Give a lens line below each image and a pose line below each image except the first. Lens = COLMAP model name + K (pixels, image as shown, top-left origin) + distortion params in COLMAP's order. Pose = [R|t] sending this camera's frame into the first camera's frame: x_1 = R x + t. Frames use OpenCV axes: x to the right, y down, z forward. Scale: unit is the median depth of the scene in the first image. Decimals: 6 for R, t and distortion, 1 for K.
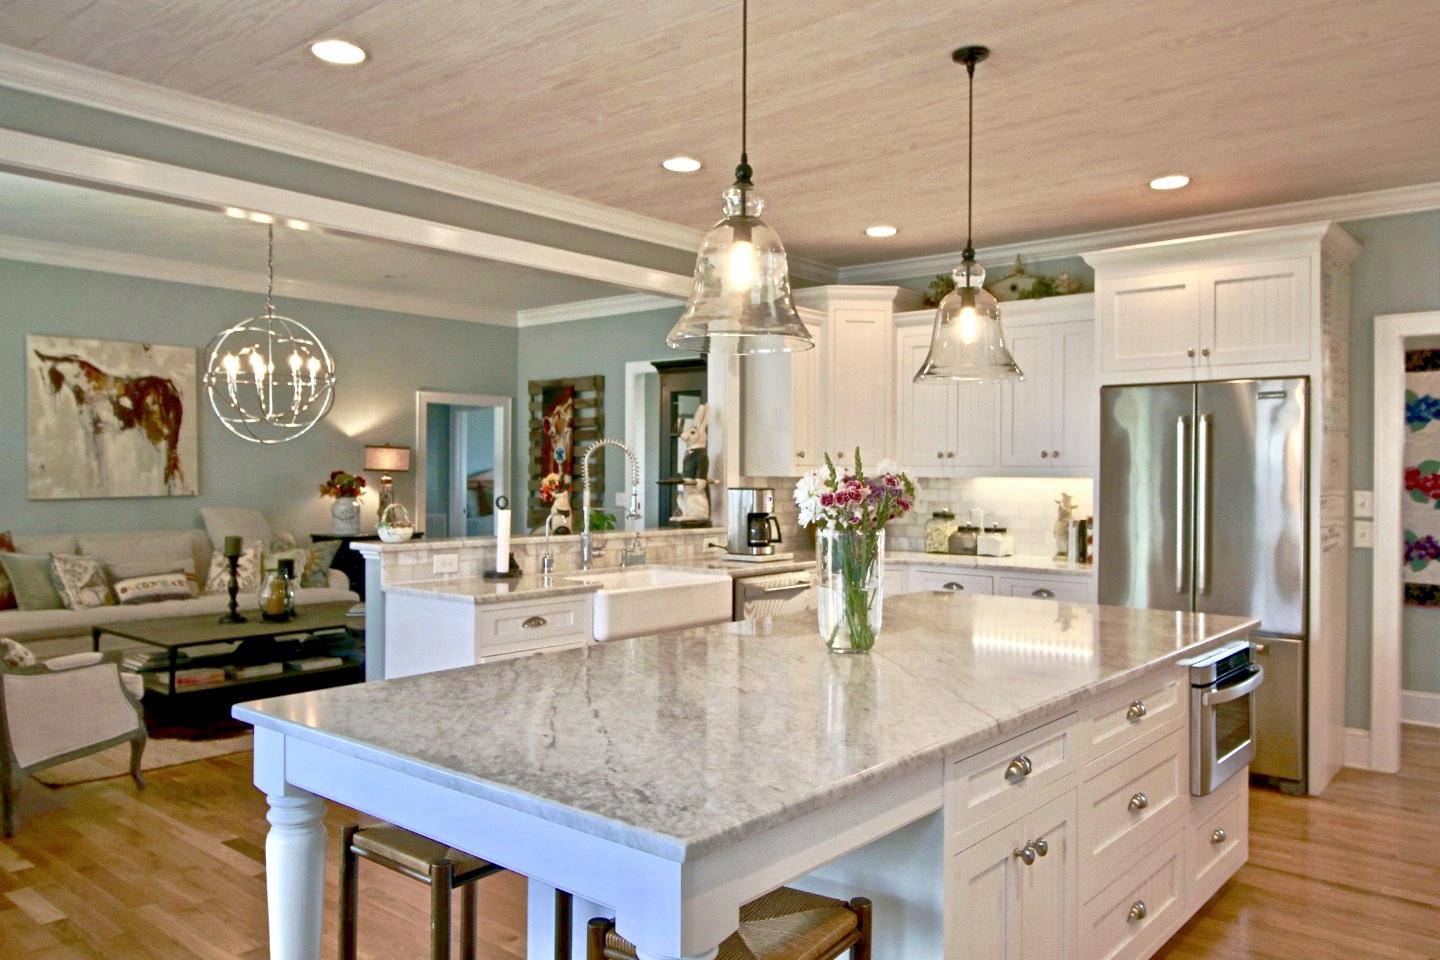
lens RADIAL K [[1050.6, 0, 750.6], [0, 1050.6, 477.7], [0, 0, 1]] dist [-0.040700, 0.008096]
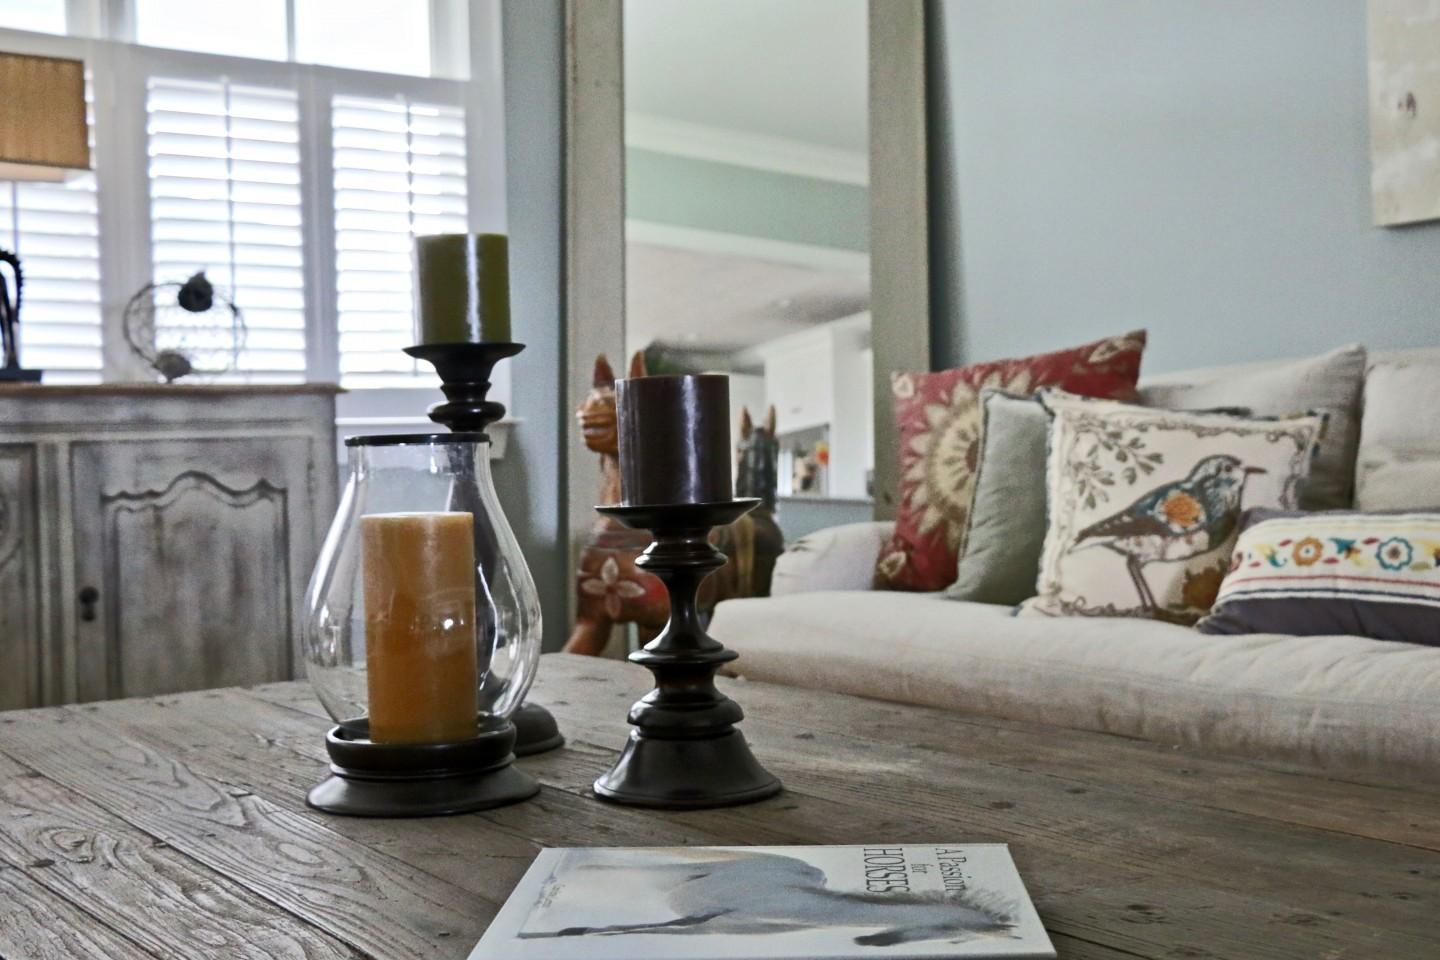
lens RADIAL K [[1800.9, 0, 719.4], [0, 1800.9, 479.8], [0, 0, 1]] dist [-0.031530, 0.000000]
pose [[-0.262315, 0.023778, -0.964689, -0.173228], [0.022038, 0.999583, 0.018646, 0.073018], [0.964731, -0.016369, -0.262729, 0.907998]]
